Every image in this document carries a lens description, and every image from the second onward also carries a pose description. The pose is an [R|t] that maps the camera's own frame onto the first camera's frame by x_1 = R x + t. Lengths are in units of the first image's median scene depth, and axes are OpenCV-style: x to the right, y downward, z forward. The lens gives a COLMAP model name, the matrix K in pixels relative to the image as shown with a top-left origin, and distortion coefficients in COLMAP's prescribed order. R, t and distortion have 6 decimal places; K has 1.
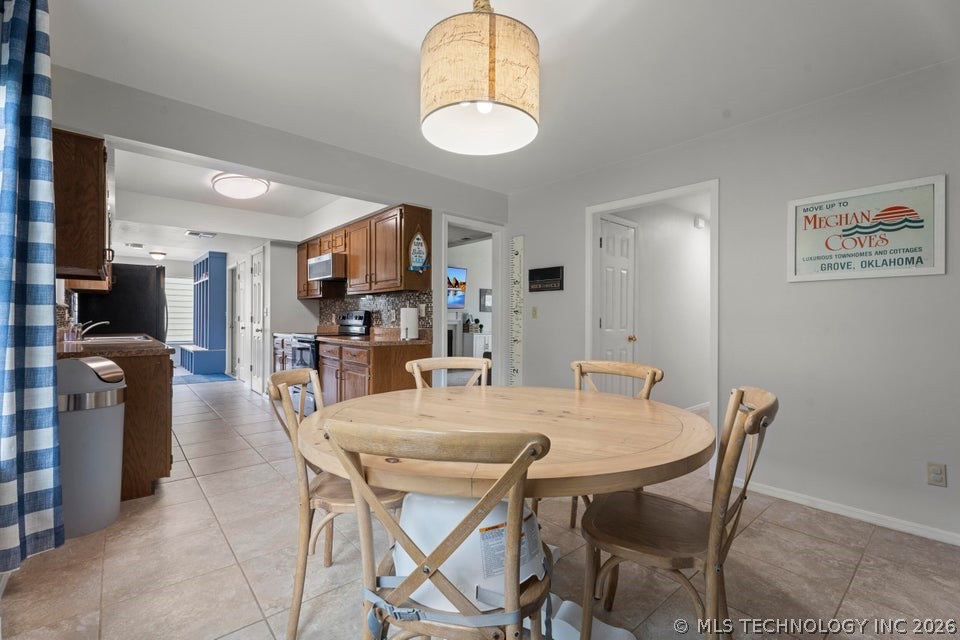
lens RADIAL K [[425.2, 0, 483.7], [0, 425.2, 321.7], [0, 0, 1]] dist [0.004912, -0.002791]
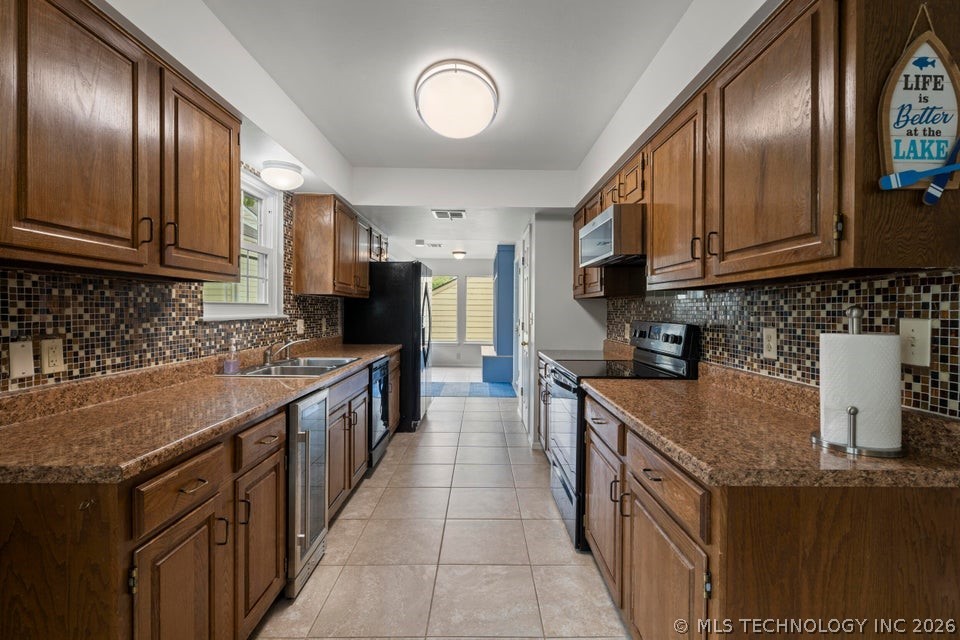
lens RADIAL K [[425.2, 0, 486.7], [0, 425.2, 313.3], [0, 0, 1]] dist [0.004912, -0.002791]
pose [[0.764102, 0.004758, -0.645078, -0.156754], [-0.006374, 0.999980, -0.000174, -0.038317], [0.645064, 0.004245, 0.764117, 0.539681]]
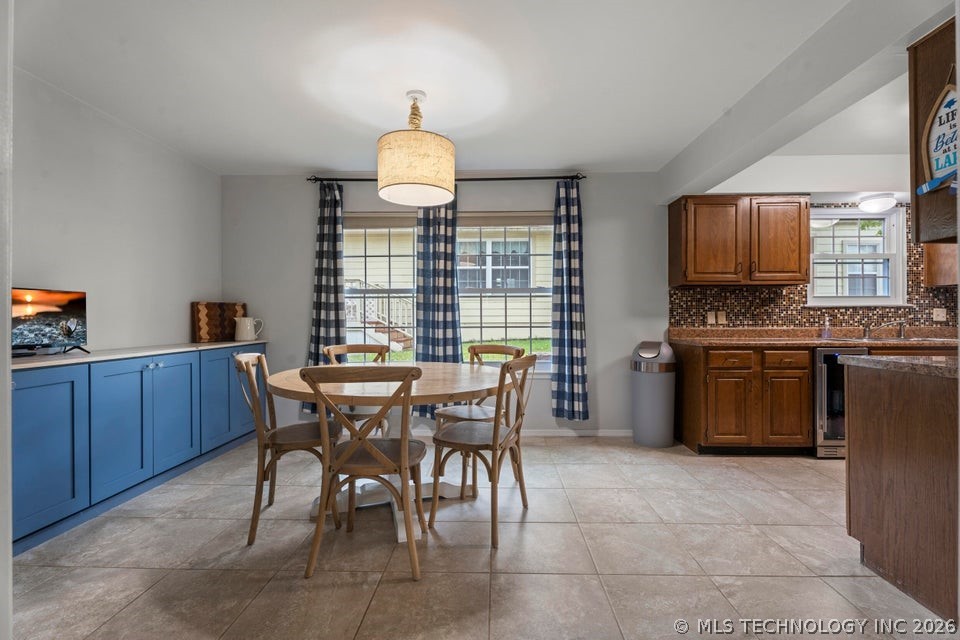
lens RADIAL K [[425.2, 0, 485.6], [0, 425.2, 320.4], [0, 0, 1]] dist [0.004912, -0.002791]
pose [[-0.671751, -0.004931, -0.740760, 0.450887], [-0.005046, 0.999985, -0.002080, 0.012982], [0.740760, 0.002341, -0.671766, 0.845305]]
